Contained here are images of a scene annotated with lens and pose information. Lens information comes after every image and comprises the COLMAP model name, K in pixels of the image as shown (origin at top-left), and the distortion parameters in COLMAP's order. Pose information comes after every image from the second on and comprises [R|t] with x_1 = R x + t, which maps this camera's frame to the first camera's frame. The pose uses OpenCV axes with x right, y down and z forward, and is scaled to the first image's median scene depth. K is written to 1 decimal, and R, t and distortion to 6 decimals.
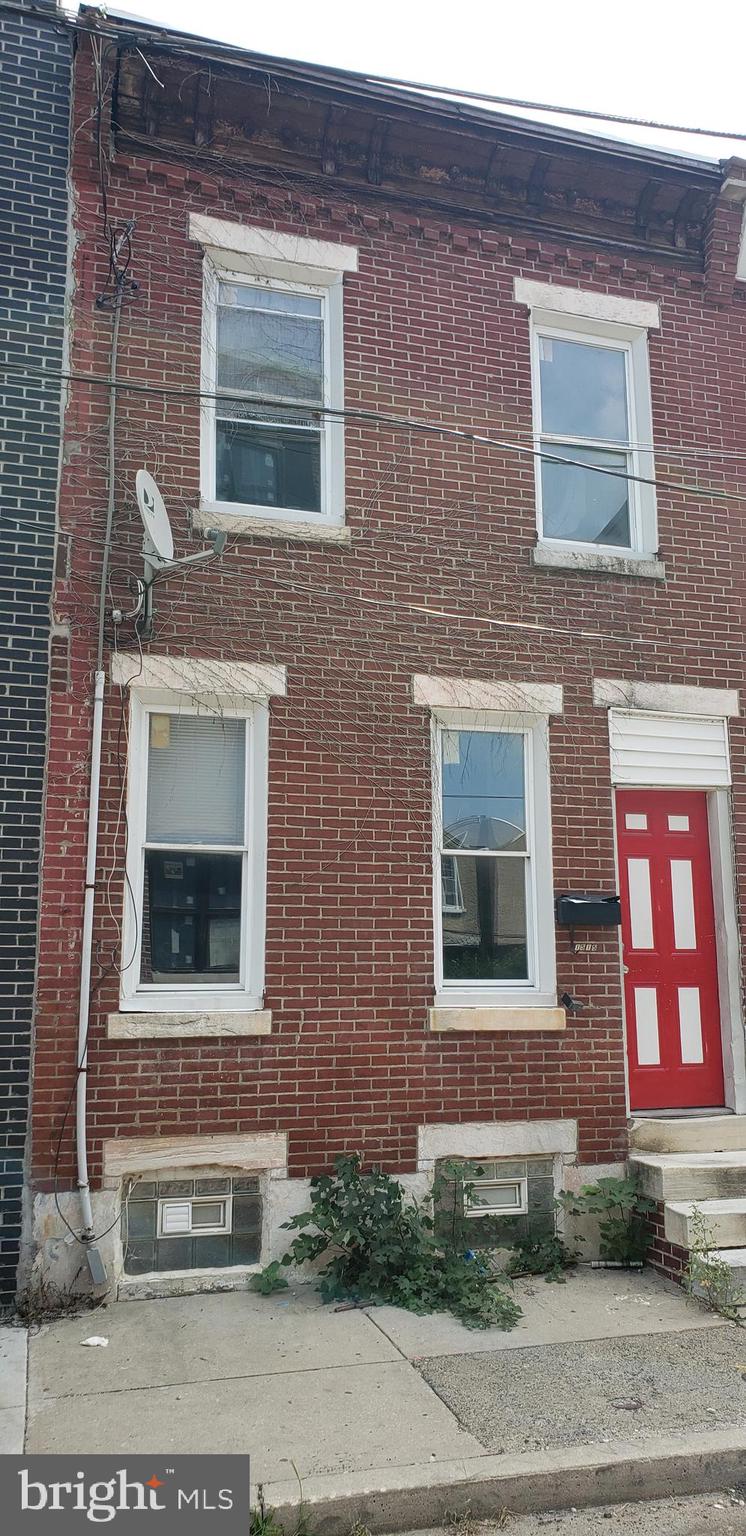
lens RADIAL K [[1201.2, 0, 373.0], [0, 1201.2, 791.7], [0, 0, 1]] dist [0.062060, -0.034756]
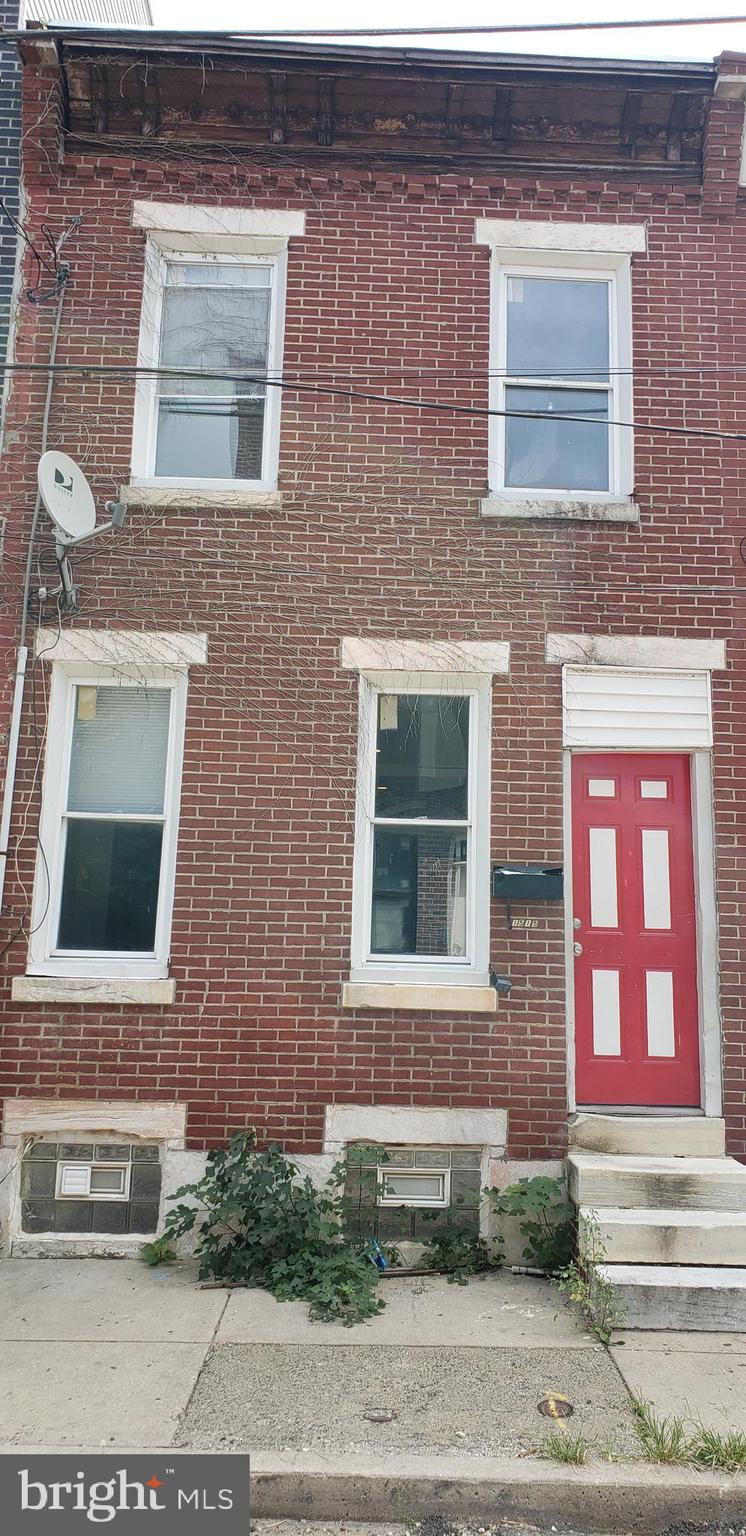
lens RADIAL K [[1192.5, 0, 406.6], [0, 1192.5, 763.9], [0, 0, 1]] dist [0.045358, -0.003189]
pose [[0.959640, -0.018962, -0.280591, 0.355868], [0.013021, 0.999650, -0.023021, 0.027316], [0.280930, 0.018439, 0.959551, 0.096475]]
